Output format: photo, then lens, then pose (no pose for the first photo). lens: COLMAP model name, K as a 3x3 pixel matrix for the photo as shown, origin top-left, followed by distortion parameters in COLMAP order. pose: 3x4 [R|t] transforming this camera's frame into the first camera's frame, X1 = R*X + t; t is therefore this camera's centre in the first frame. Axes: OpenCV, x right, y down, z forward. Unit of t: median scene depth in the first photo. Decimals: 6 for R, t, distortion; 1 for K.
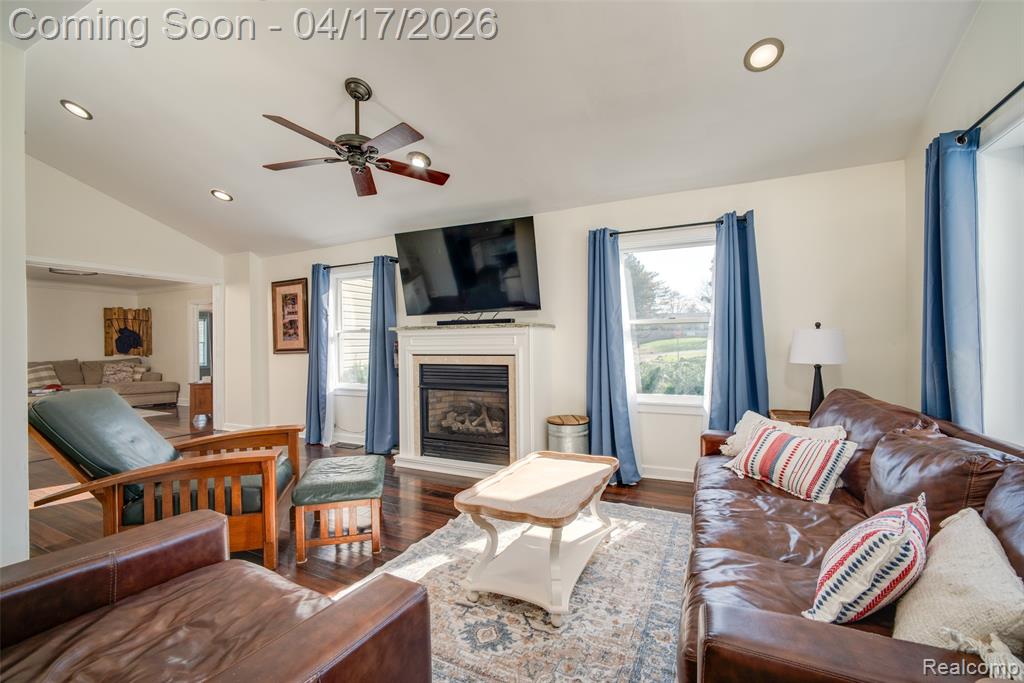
lens RADIAL K [[428.6, 0, 514.8], [0, 428.6, 343.8], [0, 0, 1]] dist [-0.013017, 0.003758]
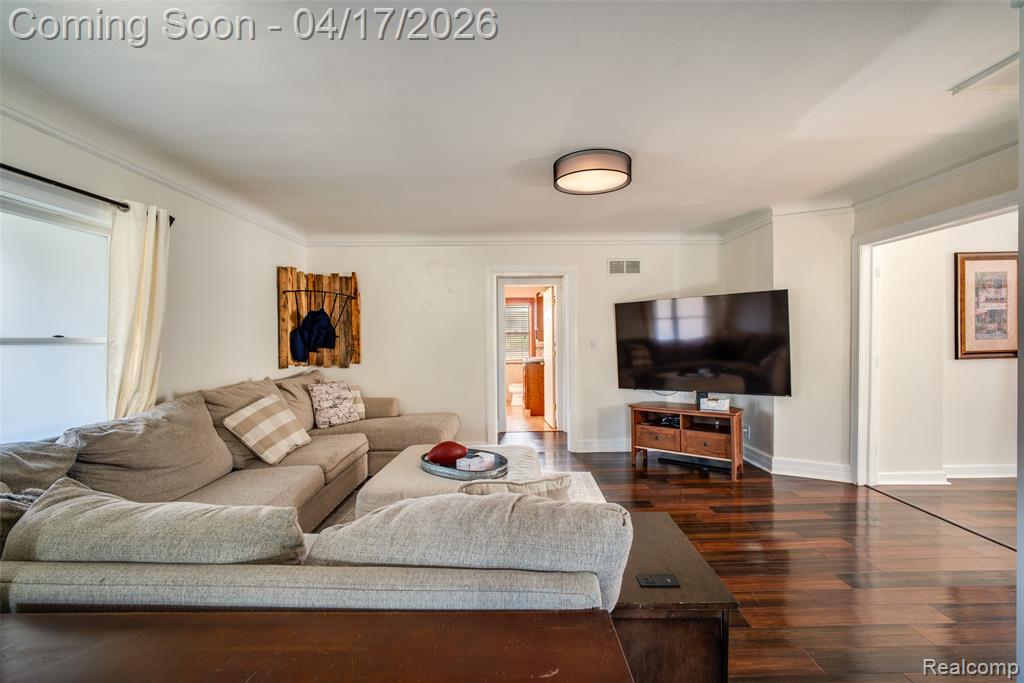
lens RADIAL K [[428.6, 0, 515.6], [0, 428.6, 339.8], [0, 0, 1]] dist [-0.013017, 0.003758]
pose [[0.889903, 0.002826, 0.456141, -0.942668], [-0.002131, 0.999996, -0.002037, -0.002885], [-0.456144, 0.000841, 0.889905, 0.460909]]
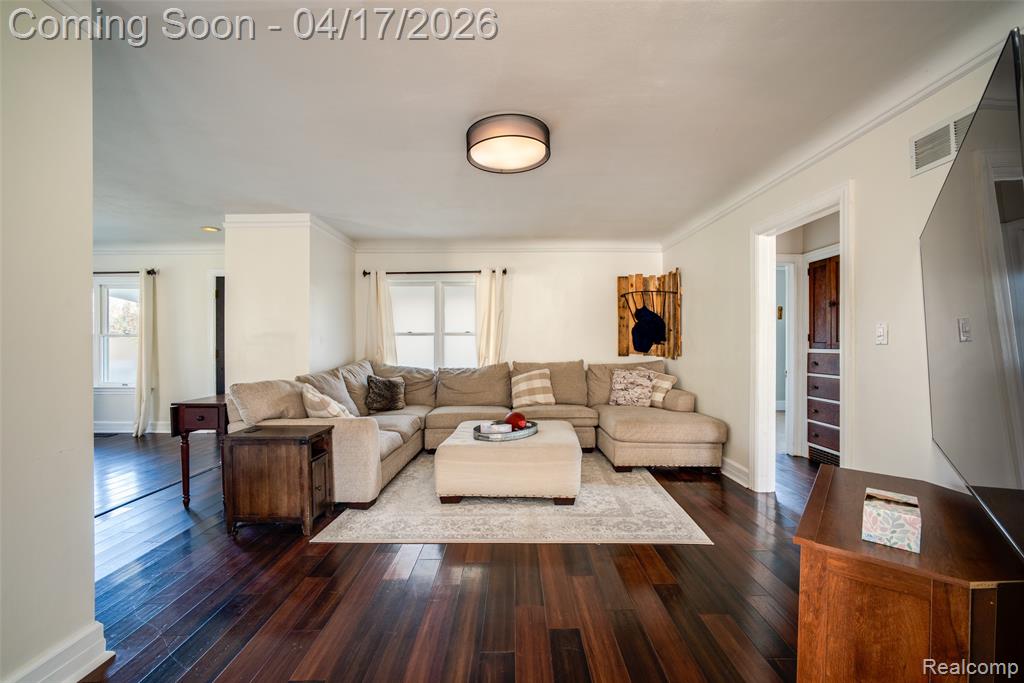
lens RADIAL K [[428.6, 0, 514.6], [0, 428.6, 344.3], [0, 0, 1]] dist [-0.013017, 0.003758]
pose [[0.443696, 0.015707, -0.896040, -0.482057], [-0.001824, 0.999860, 0.016623, 0.002303], [0.896175, -0.005741, 0.443663, 0.594494]]
